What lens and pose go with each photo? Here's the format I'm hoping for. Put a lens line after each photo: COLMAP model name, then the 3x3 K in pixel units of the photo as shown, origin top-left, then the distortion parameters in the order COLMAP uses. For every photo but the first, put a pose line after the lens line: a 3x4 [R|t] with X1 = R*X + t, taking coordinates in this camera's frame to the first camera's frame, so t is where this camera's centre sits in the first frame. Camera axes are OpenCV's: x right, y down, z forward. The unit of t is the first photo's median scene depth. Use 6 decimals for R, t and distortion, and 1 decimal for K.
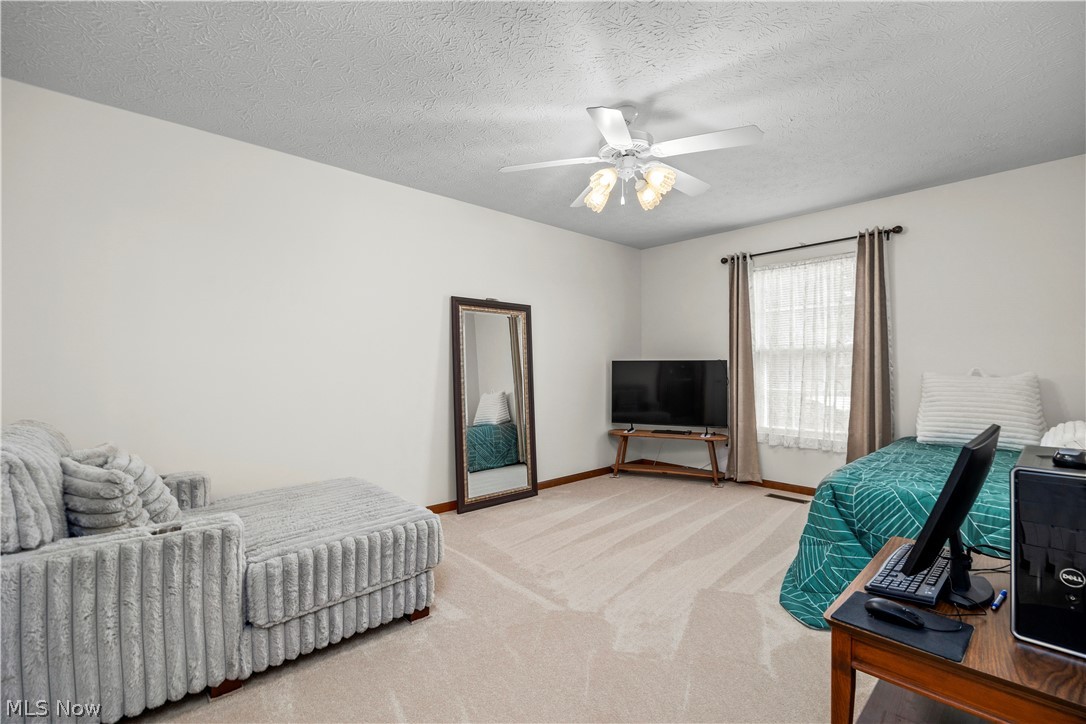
lens RADIAL K [[477.9, 0, 545.9], [0, 477.9, 360.2], [0, 0, 1]] dist [-0.014312, 0.000609]
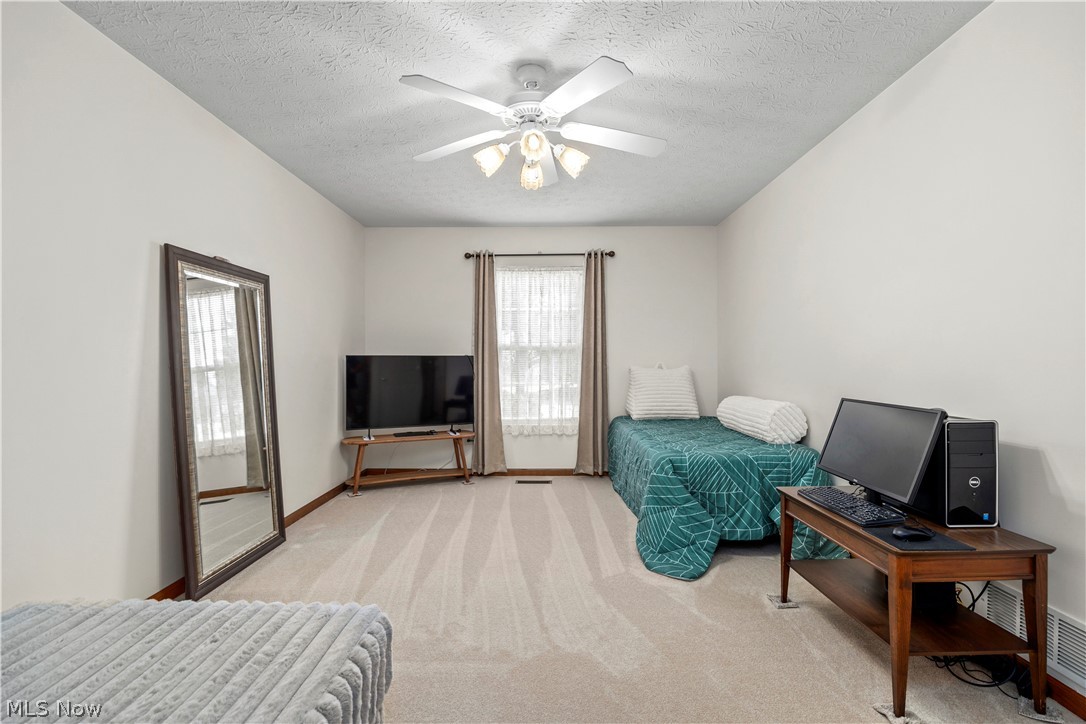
lens RADIAL K [[477.9, 0, 545.9], [0, 477.9, 360.2], [0, 0, 1]] dist [-0.014312, 0.000609]
pose [[0.680061, 0.002392, 0.733152, -0.270870], [-0.006938, 0.999971, 0.003173, 0.005444], [-0.733123, -0.007244, 0.680057, 0.221548]]
